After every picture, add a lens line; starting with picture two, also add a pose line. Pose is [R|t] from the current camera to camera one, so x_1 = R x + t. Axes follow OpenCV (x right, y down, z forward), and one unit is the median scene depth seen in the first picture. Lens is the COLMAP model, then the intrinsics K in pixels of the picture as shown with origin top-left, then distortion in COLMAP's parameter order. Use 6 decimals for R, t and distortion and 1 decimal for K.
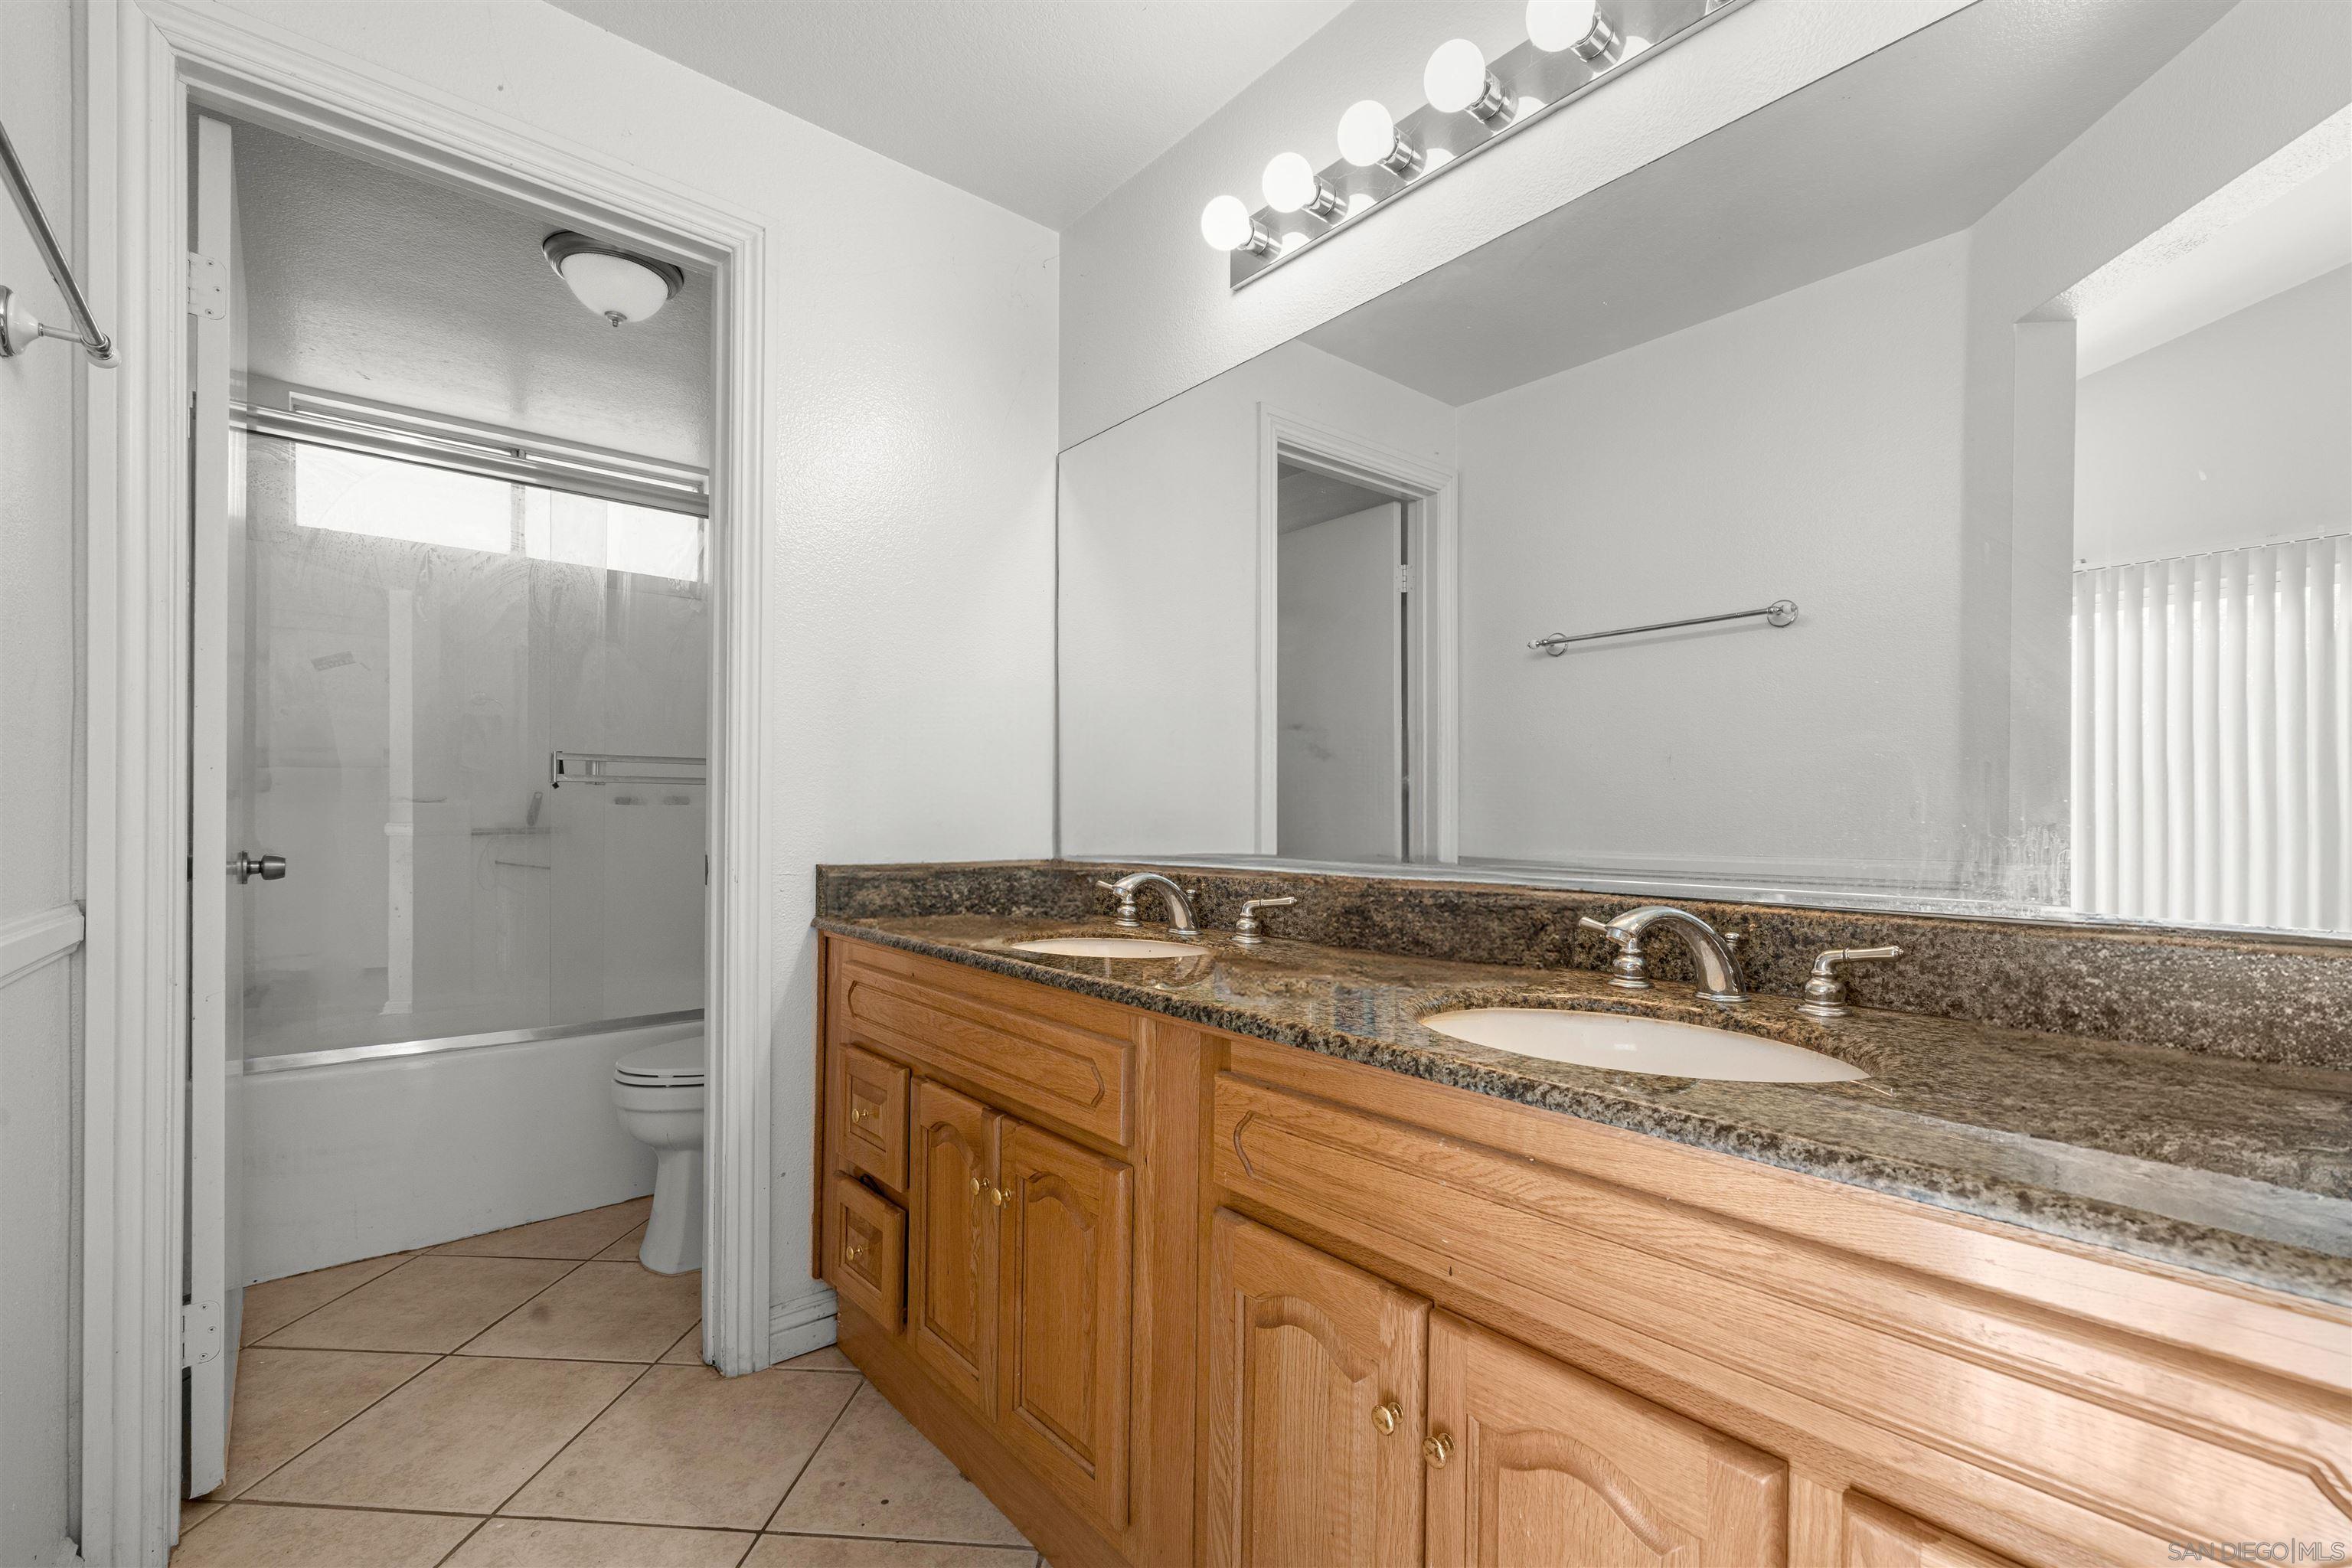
lens RADIAL K [[1022.2, 0, 1173.3], [0, 1022.2, 791.9], [0, 0, 1]] dist [0.003548, 0.000608]
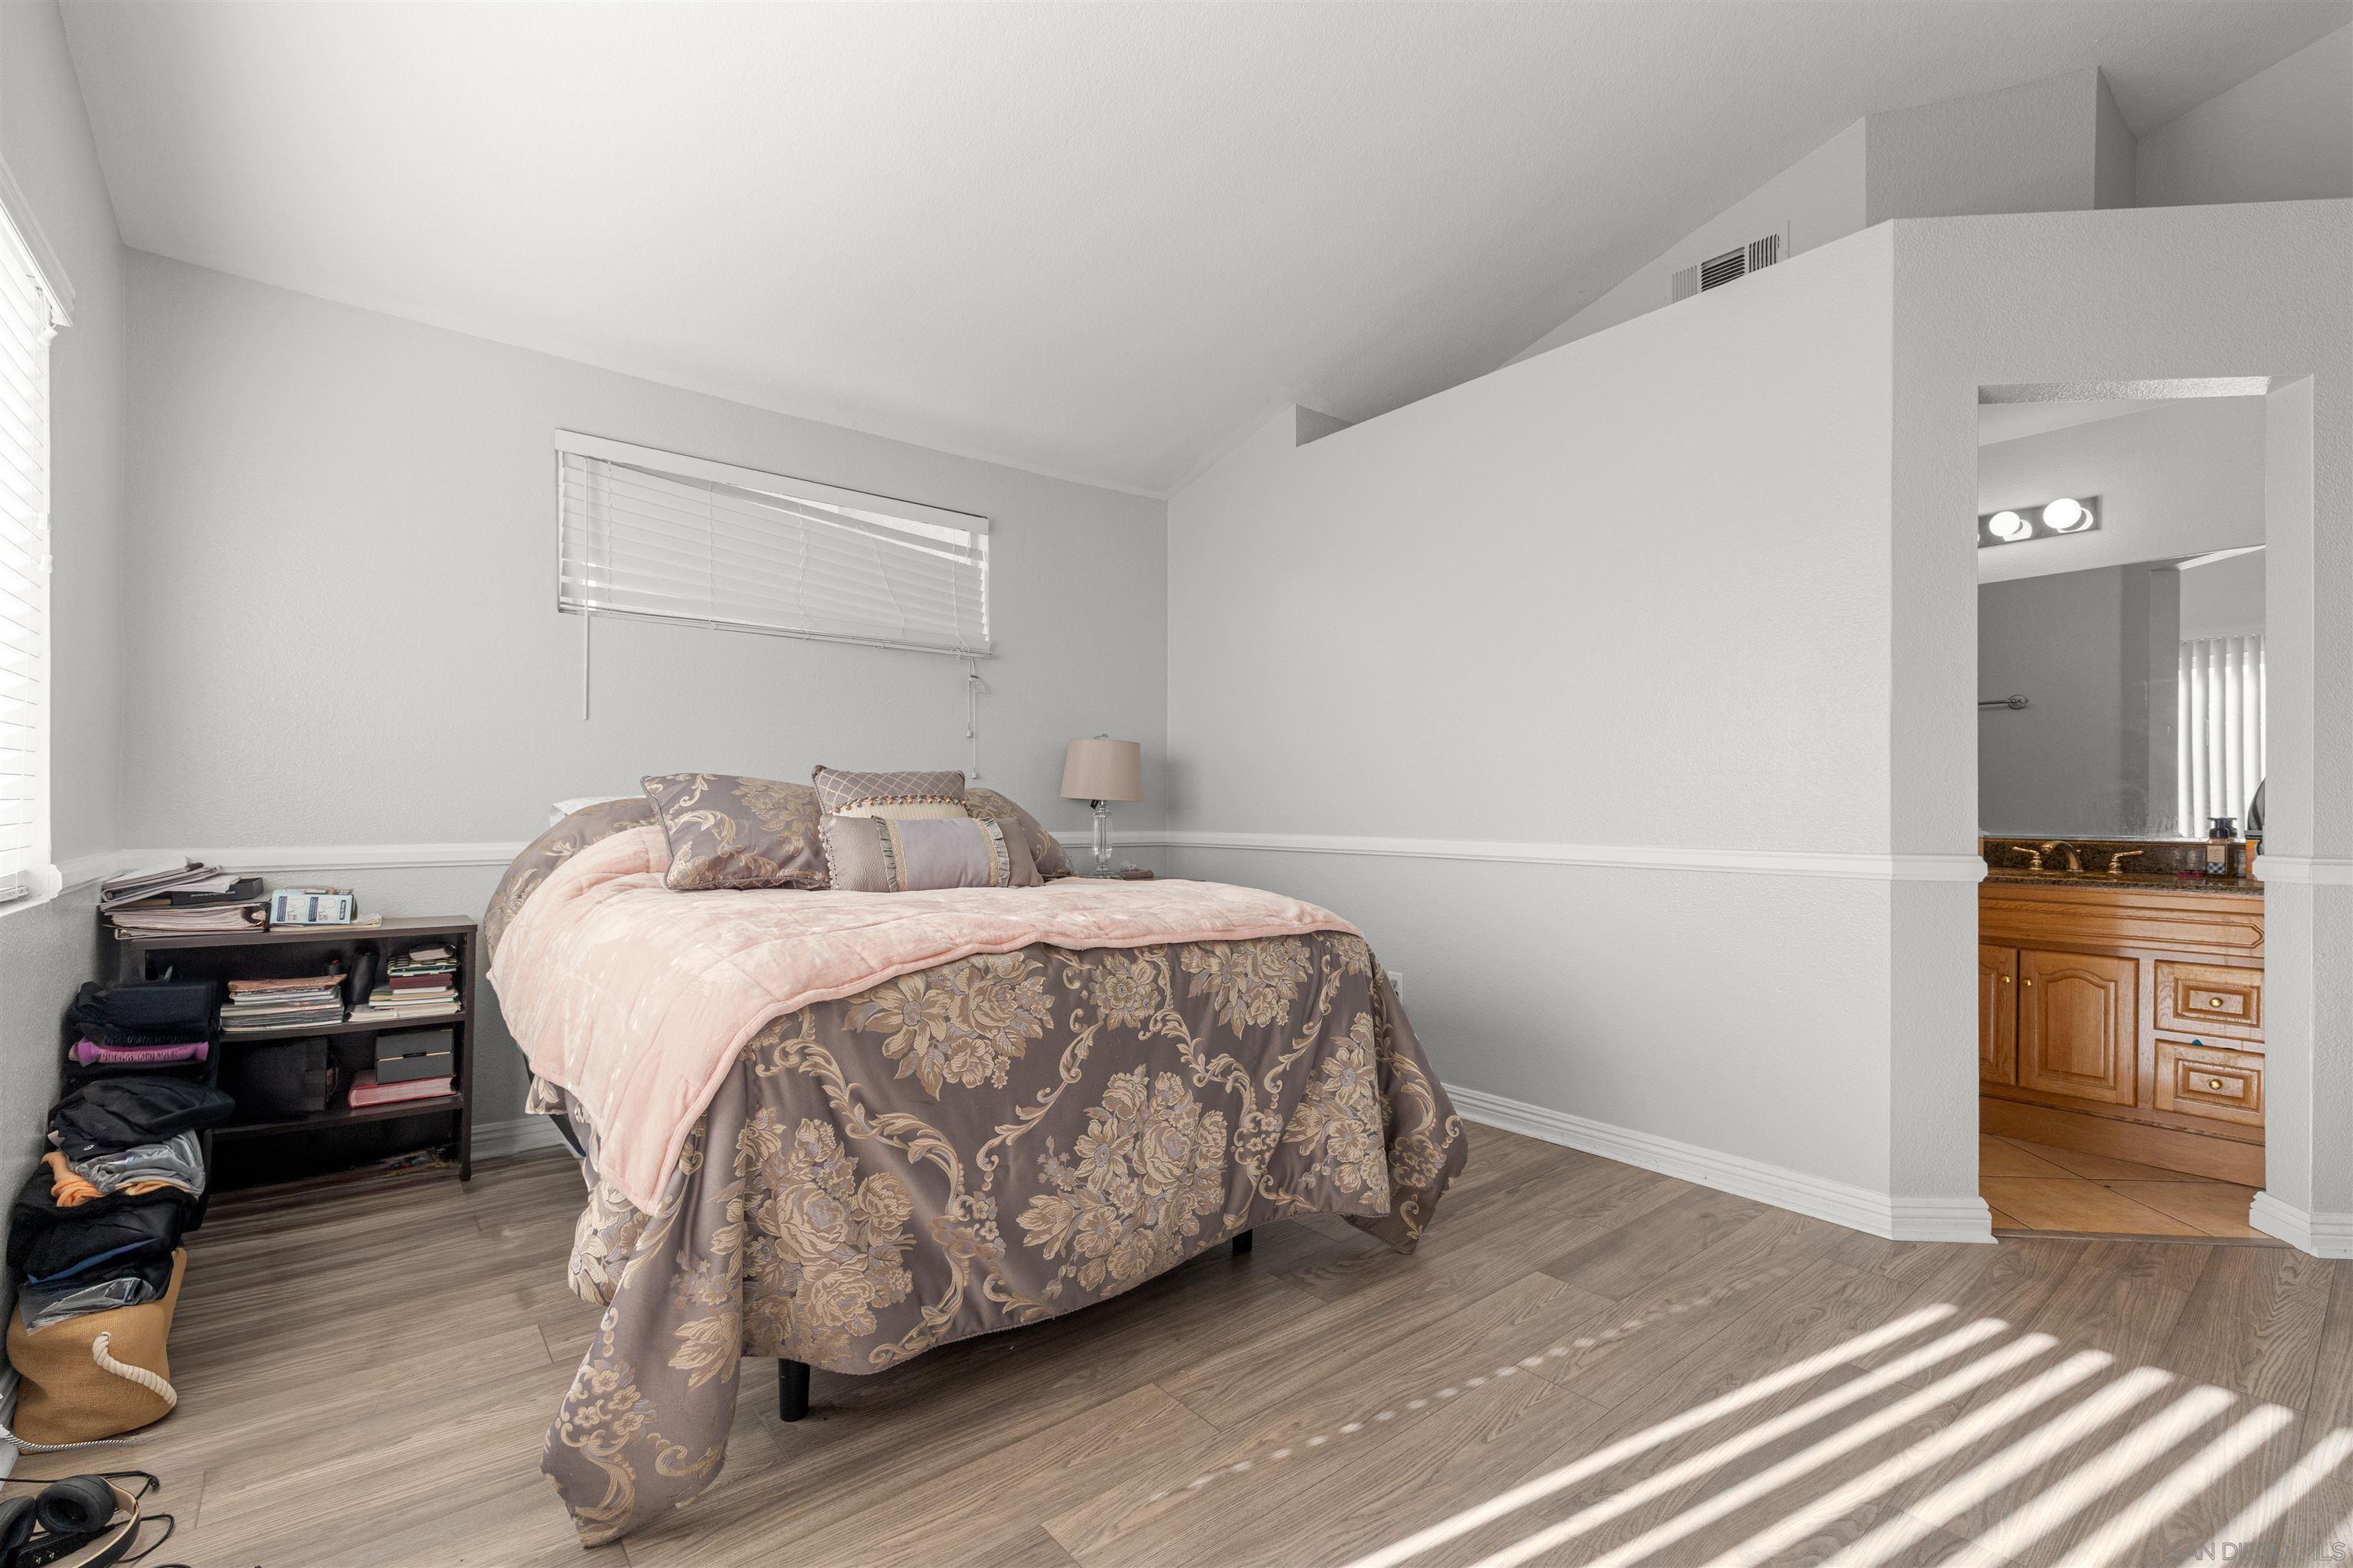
lens RADIAL K [[1022.6, 0, 1192.9], [0, 1022.6, 801.3], [0, 0, 1]] dist [0.003548, 0.000608]
pose [[0.999904, 0.010826, 0.008593, -2.159762], [-0.010826, 0.999941, -0.000080, 0.014769], [-0.008593, -0.000013, 0.999963, -2.075694]]
